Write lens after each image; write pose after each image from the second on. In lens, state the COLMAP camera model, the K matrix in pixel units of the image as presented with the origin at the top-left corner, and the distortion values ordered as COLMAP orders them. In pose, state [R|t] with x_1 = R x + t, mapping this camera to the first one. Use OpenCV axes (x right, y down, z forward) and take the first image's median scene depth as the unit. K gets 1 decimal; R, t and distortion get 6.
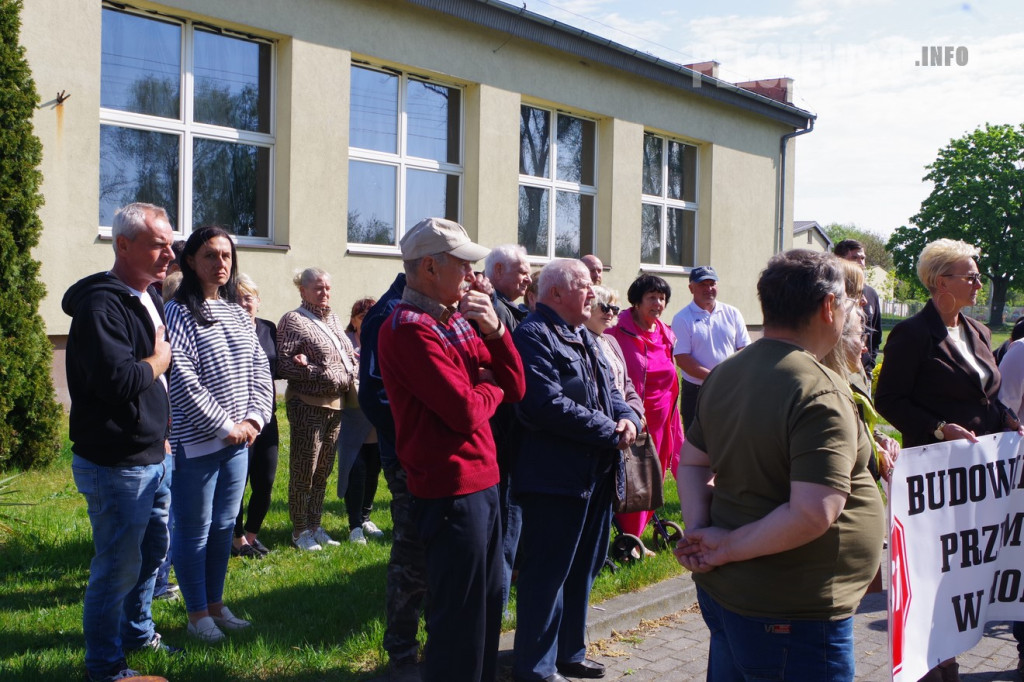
lens RADIAL K [[1080.1, 0, 527.4], [0, 1080.1, 346.4], [0, 0, 1]] dist [-0.054652, 0.000000]
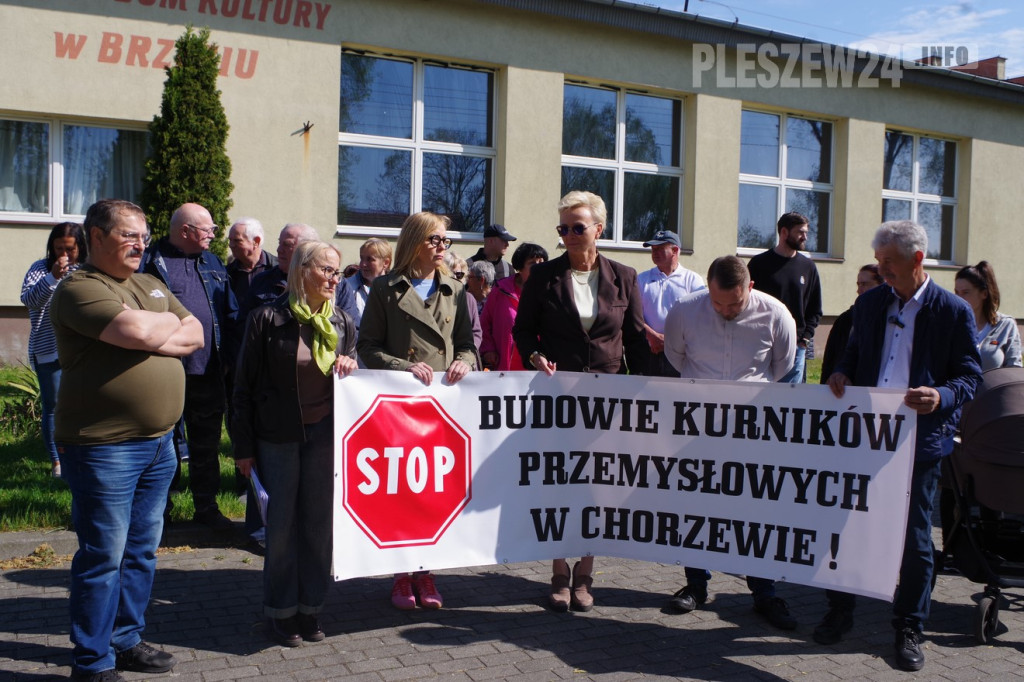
lens RADIAL K [[972.3, 0, 511.5], [0, 972.3, 345.6], [0, 0, 1]] dist [-0.055705, 0.000000]
pose [[0.915822, 0.027938, -0.400613, 0.216686], [-0.026742, 0.999606, 0.008576, 0.014507], [0.400694, 0.002859, 0.916207, 0.010858]]
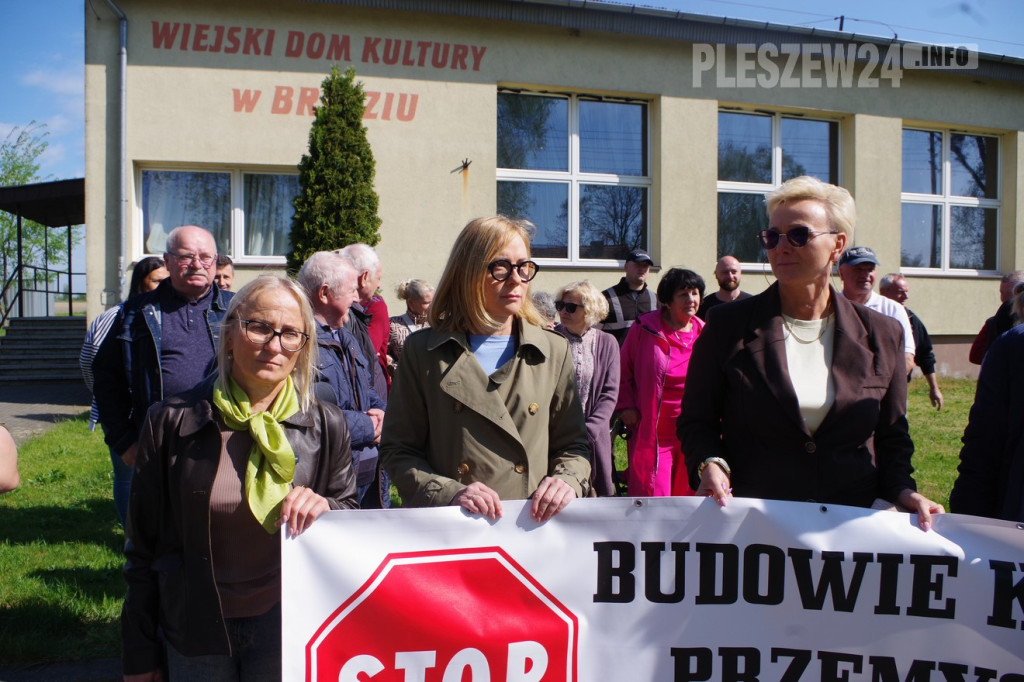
lens RADIAL K [[809.0, 0, 499.5], [0, 809.0, 340.5], [0, 0, 1]] dist [-0.086864, 0.042629]
pose [[0.810985, 0.006056, -0.585035, 0.157621], [-0.013774, 0.999867, -0.008744, 0.000105], [0.584904, 0.015149, 0.810961, 0.153842]]
